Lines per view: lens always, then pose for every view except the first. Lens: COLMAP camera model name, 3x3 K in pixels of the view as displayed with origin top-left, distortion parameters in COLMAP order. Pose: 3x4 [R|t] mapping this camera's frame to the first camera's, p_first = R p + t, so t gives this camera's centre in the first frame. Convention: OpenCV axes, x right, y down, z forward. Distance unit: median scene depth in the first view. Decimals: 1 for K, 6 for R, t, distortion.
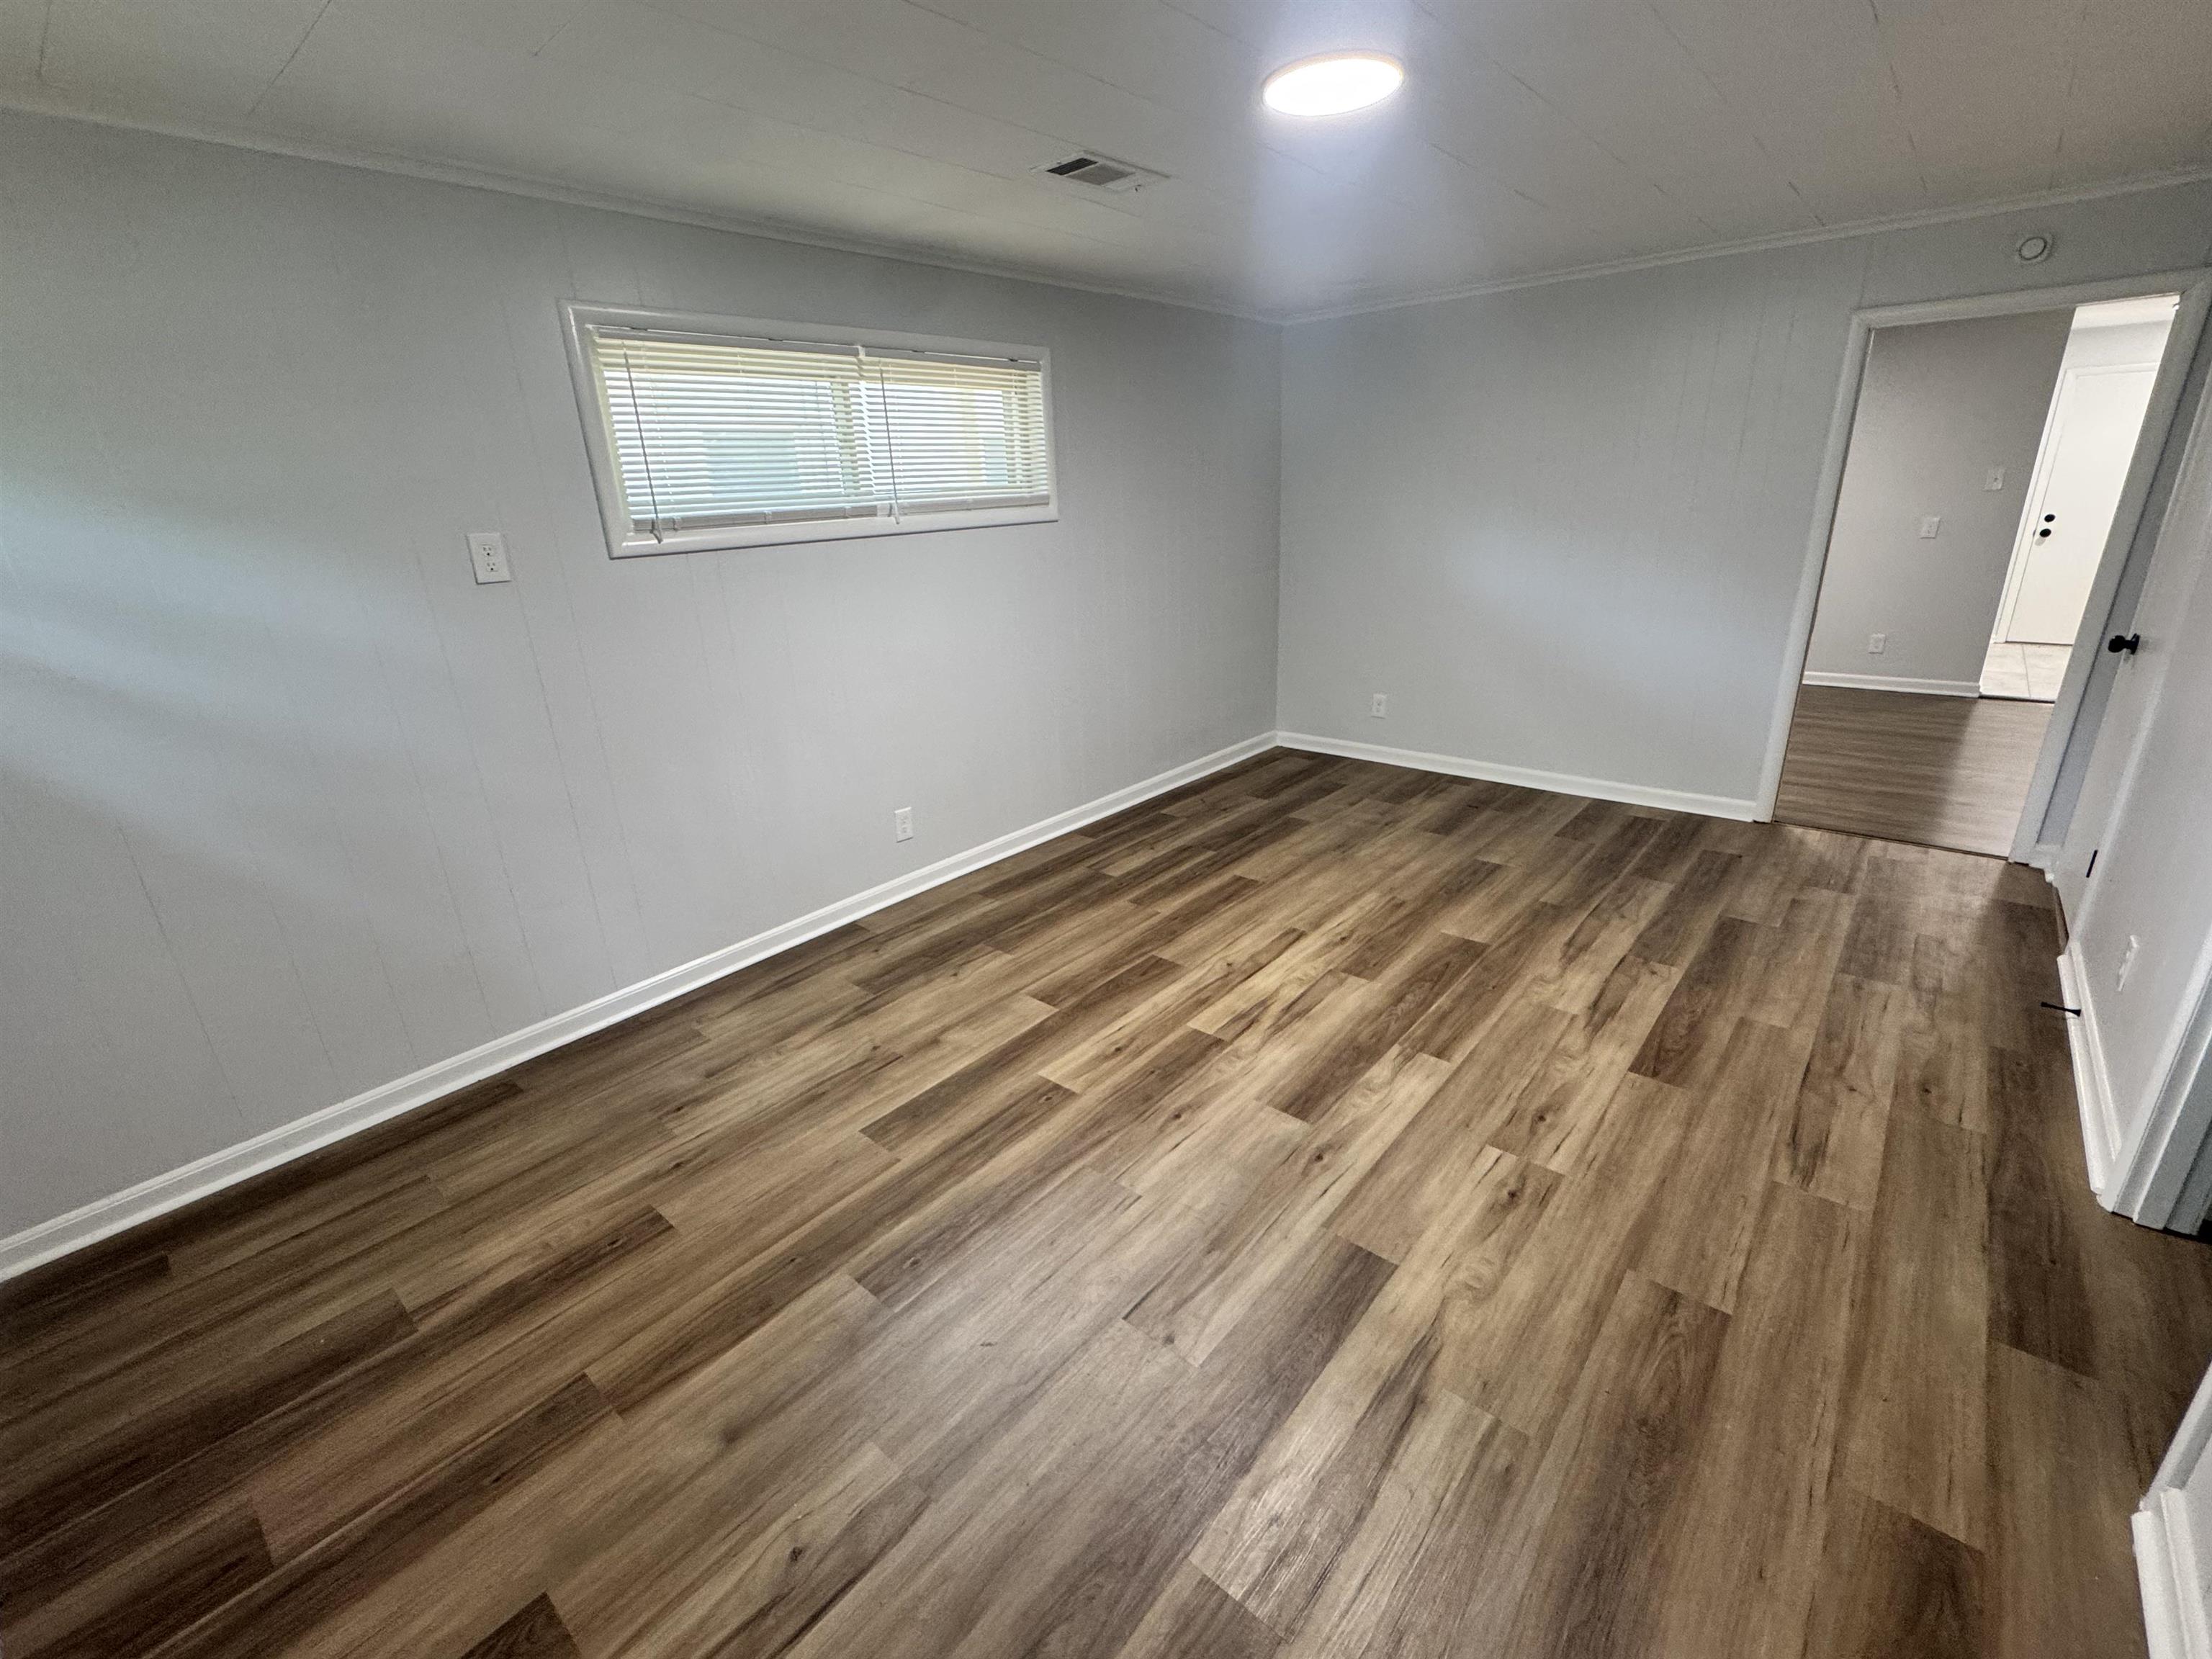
lens RADIAL K [[953.1, 0, 1106.1], [0, 953.1, 827.5], [0, 0, 1]] dist [-0.001887, -0.001333]
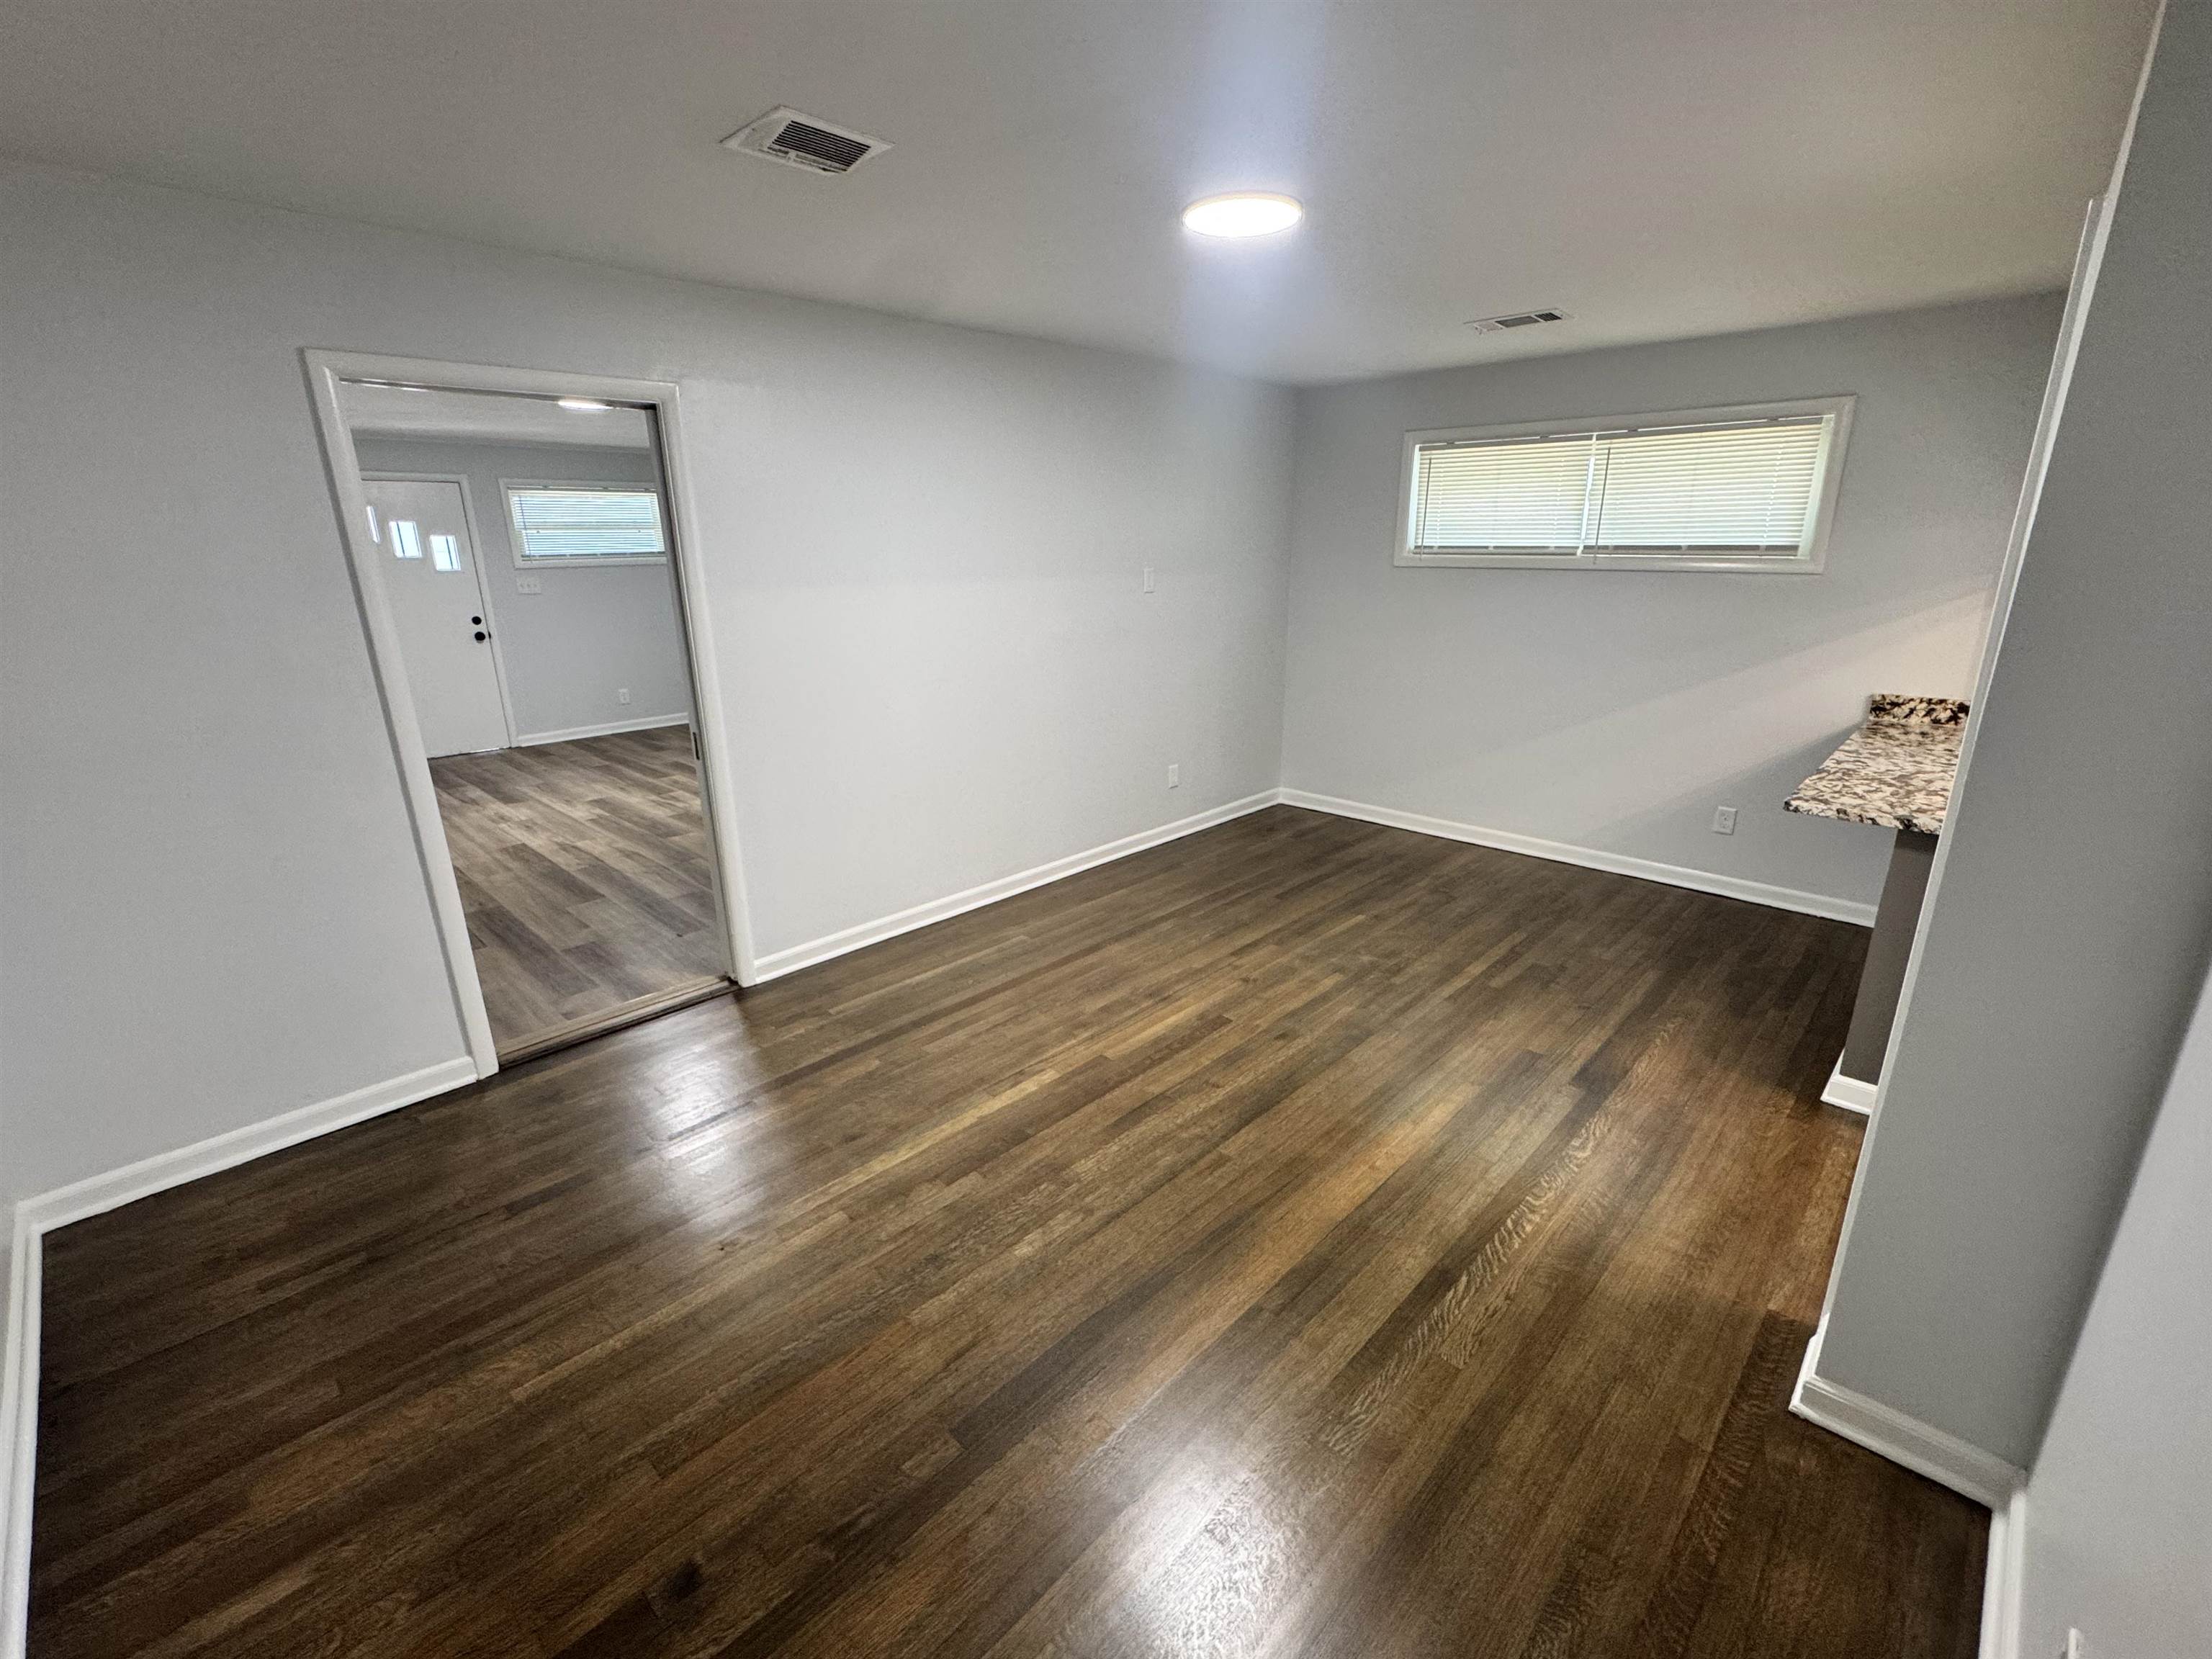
lens RADIAL K [[953.1, 0, 1101.3], [0, 953.1, 834.2], [0, 0, 1]] dist [-0.001887, -0.001333]
pose [[-0.056220, 0.328430, -0.942854, 2.007008], [-0.329154, 0.885456, 0.328063, -0.700824], [0.942601, 0.328788, 0.058324, 1.710811]]
